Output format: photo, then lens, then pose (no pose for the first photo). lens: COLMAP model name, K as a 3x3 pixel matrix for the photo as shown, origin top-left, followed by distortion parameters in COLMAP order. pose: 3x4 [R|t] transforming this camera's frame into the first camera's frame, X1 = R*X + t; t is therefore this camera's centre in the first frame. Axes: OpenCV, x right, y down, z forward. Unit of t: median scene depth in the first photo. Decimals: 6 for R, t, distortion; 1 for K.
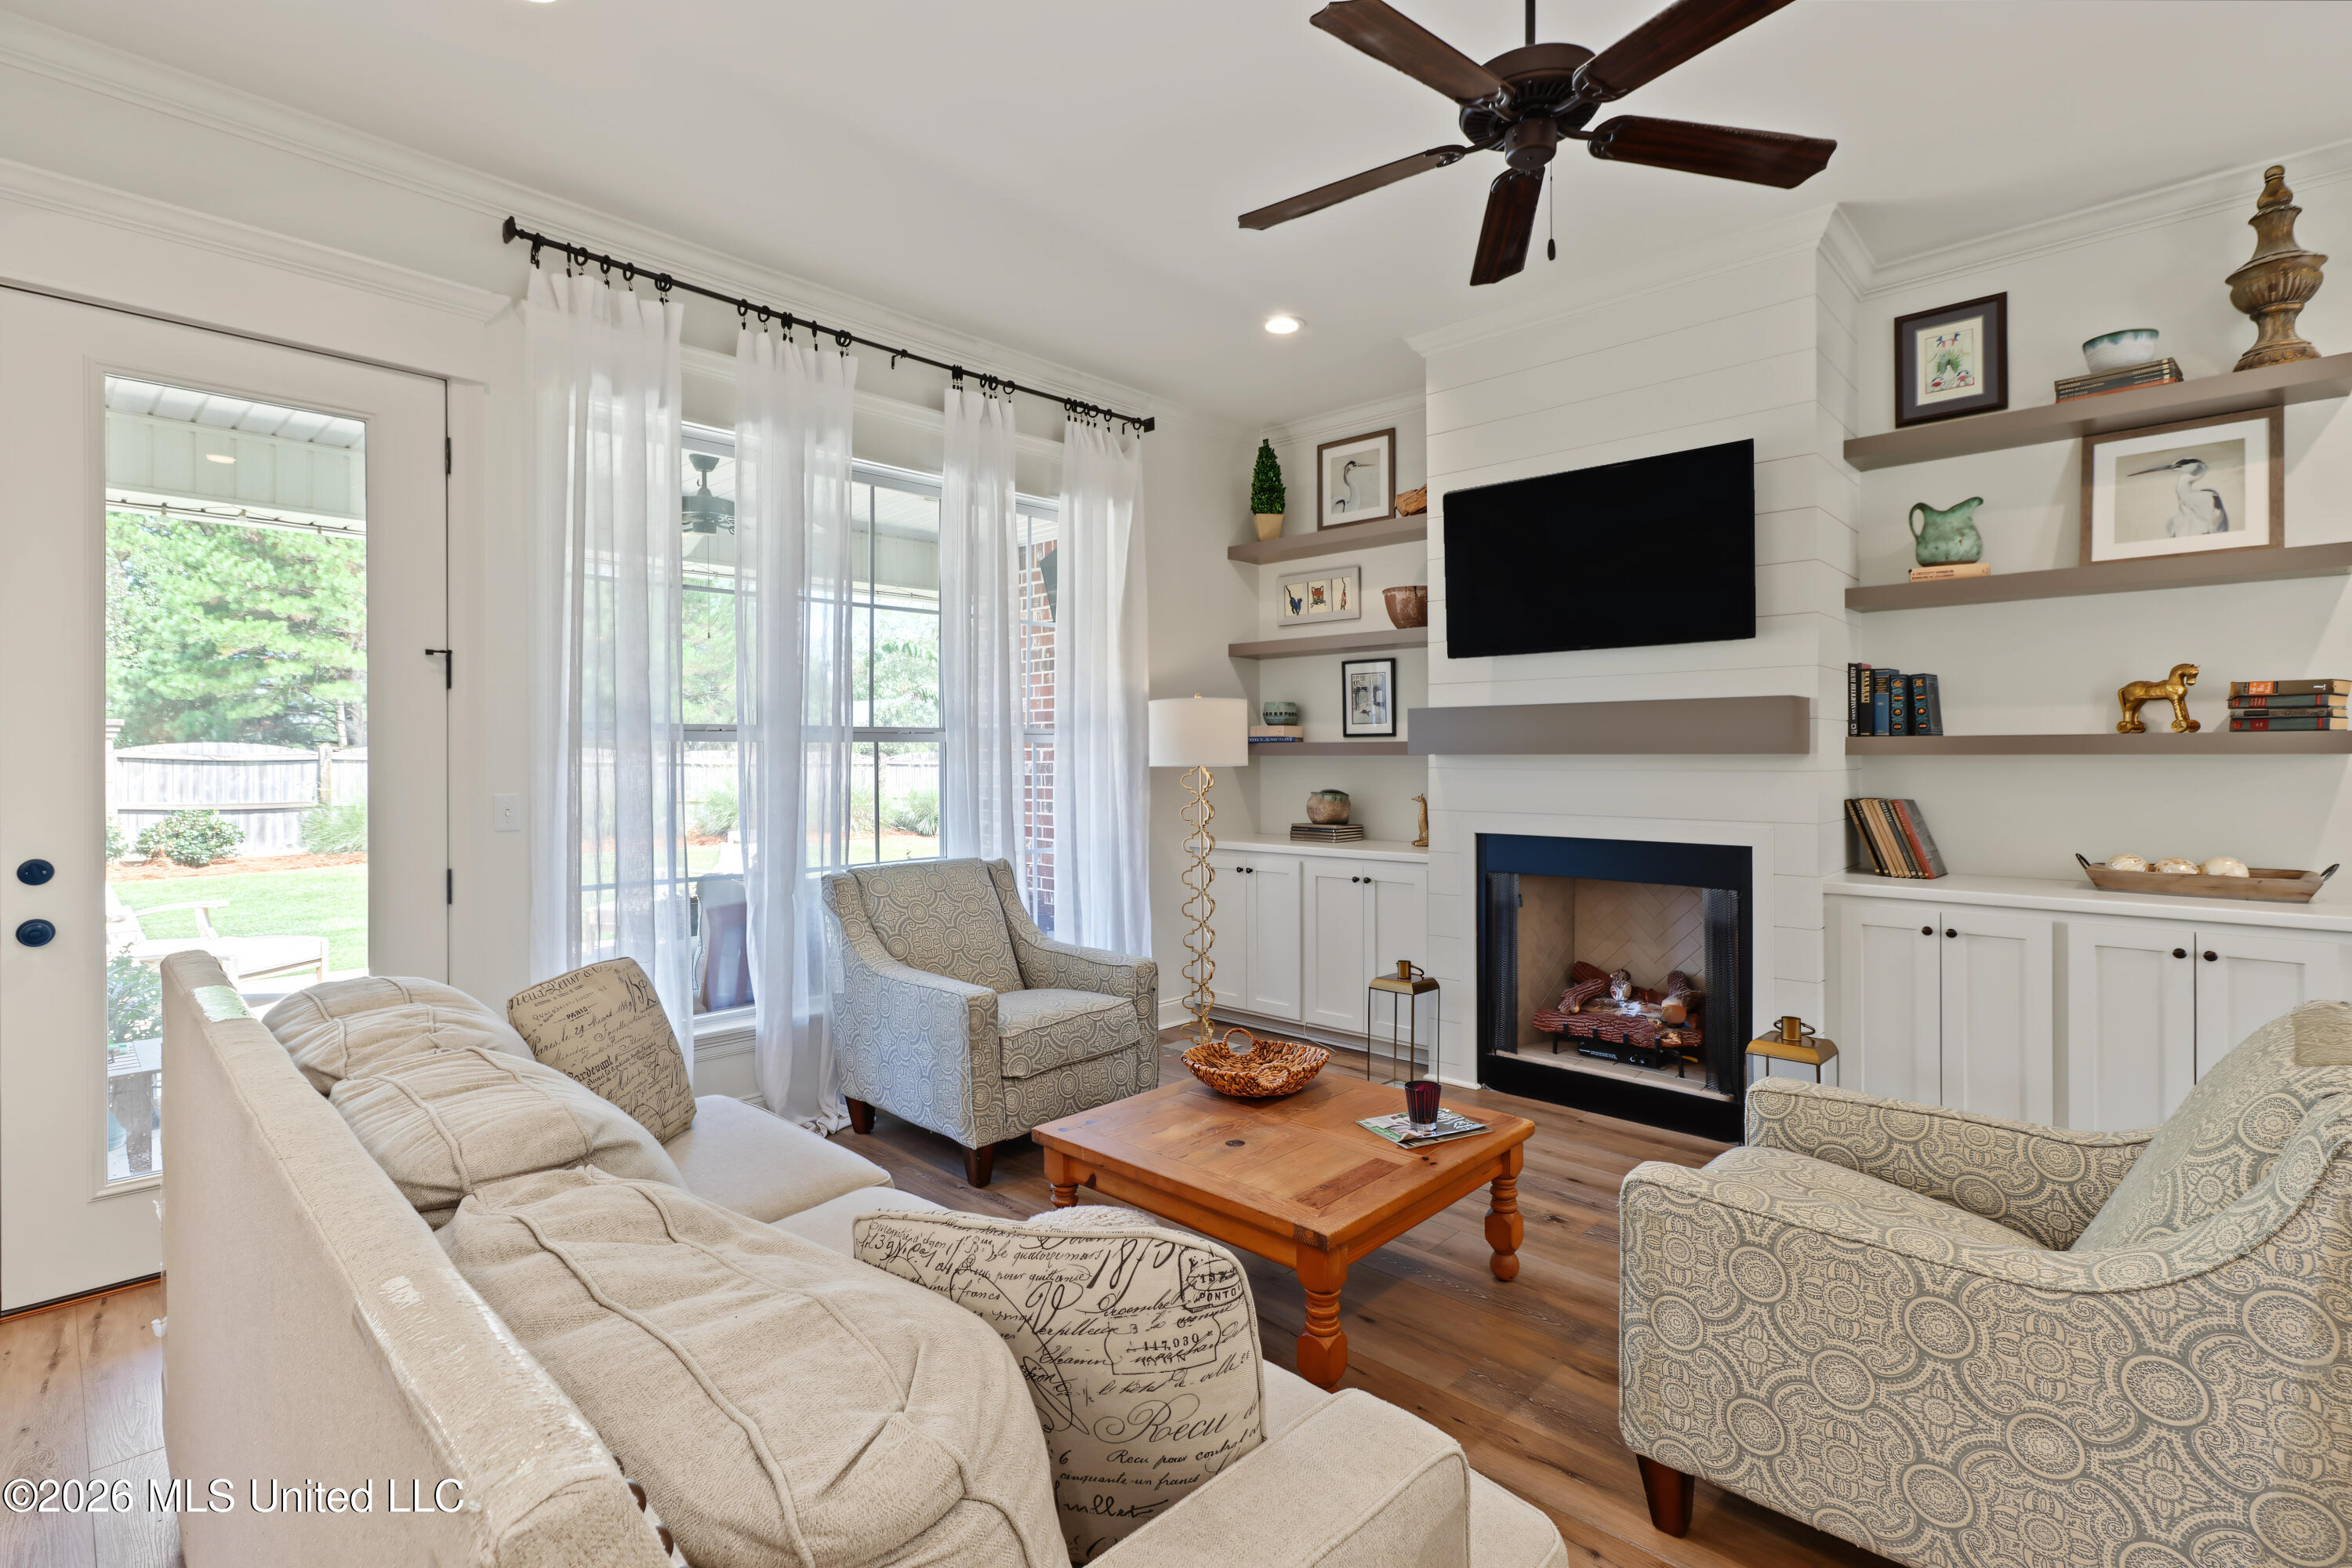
lens RADIAL K [[1115.6, 0, 1178.2], [0, 1115.6, 772.0], [0, 0, 1]] dist [-0.002630, 0.000895]
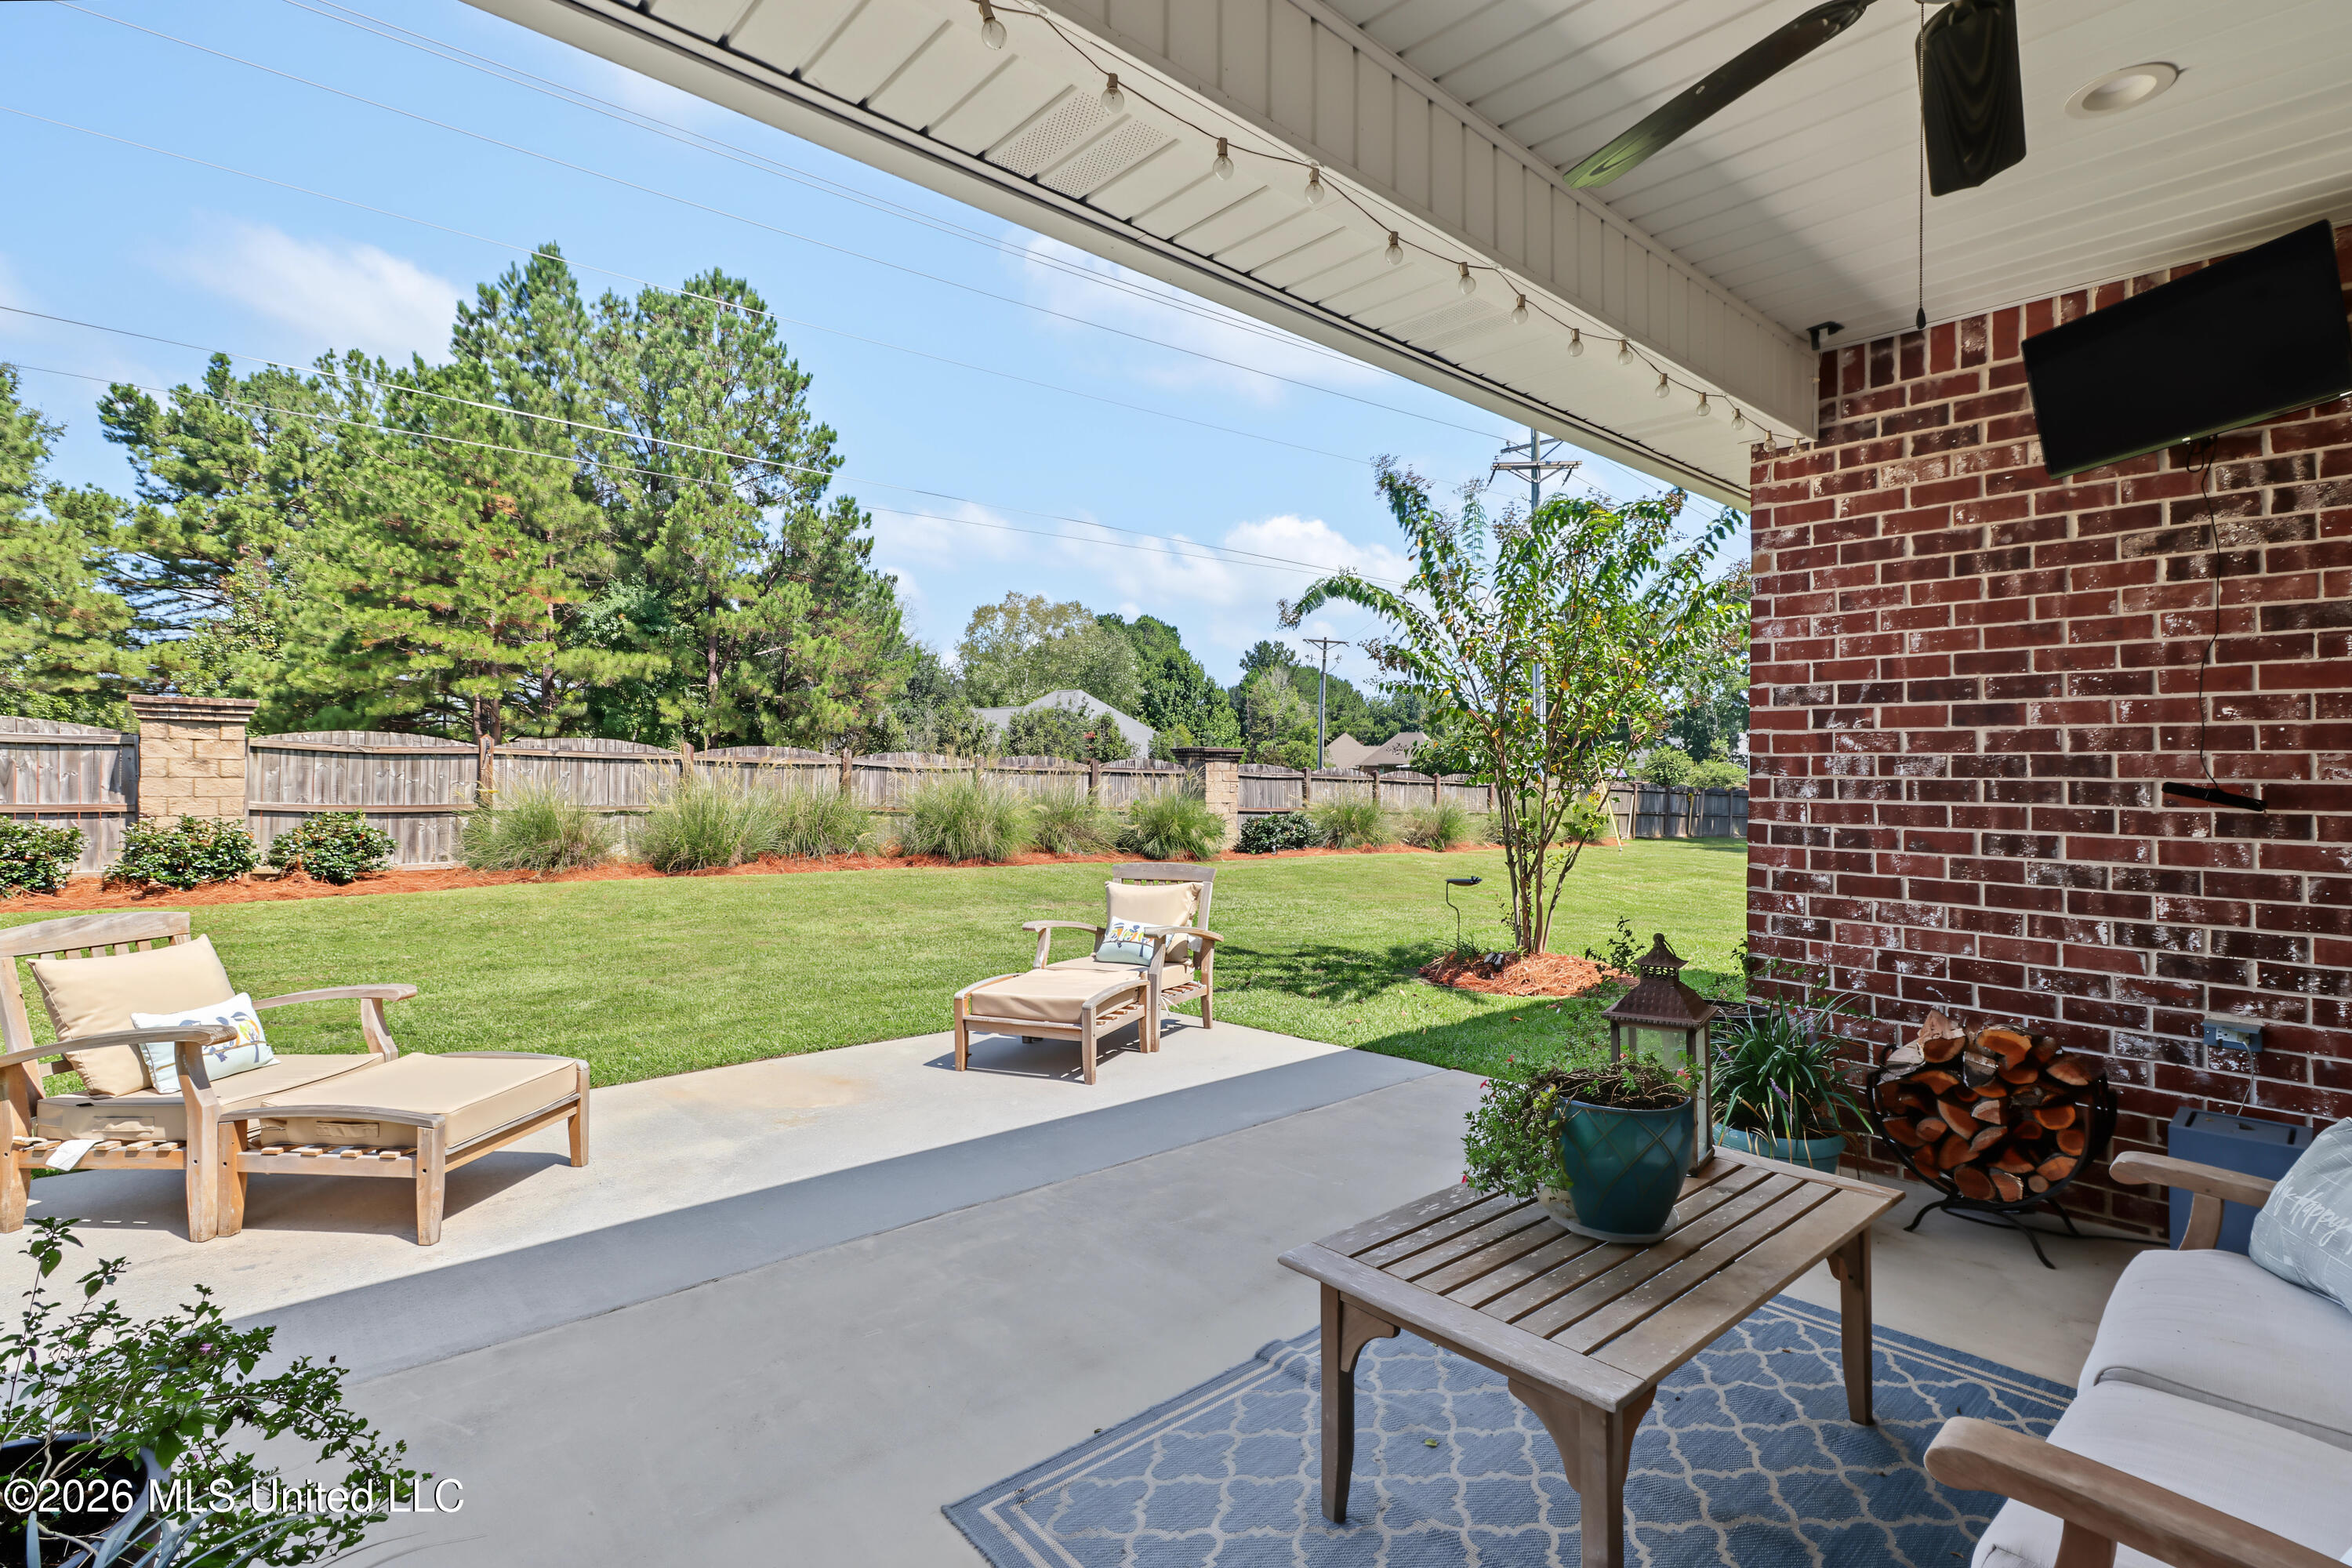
lens RADIAL K [[1115.6, 0, 1178.2], [0, 1115.6, 772.0], [0, 0, 1]] dist [-0.002630, 0.000895]
pose [[0.997391, 0.011765, -0.071227, -0.108030], [-0.012598, 0.999857, -0.011261, 0.002907], [0.071084, 0.012129, 0.997397, 0.117312]]
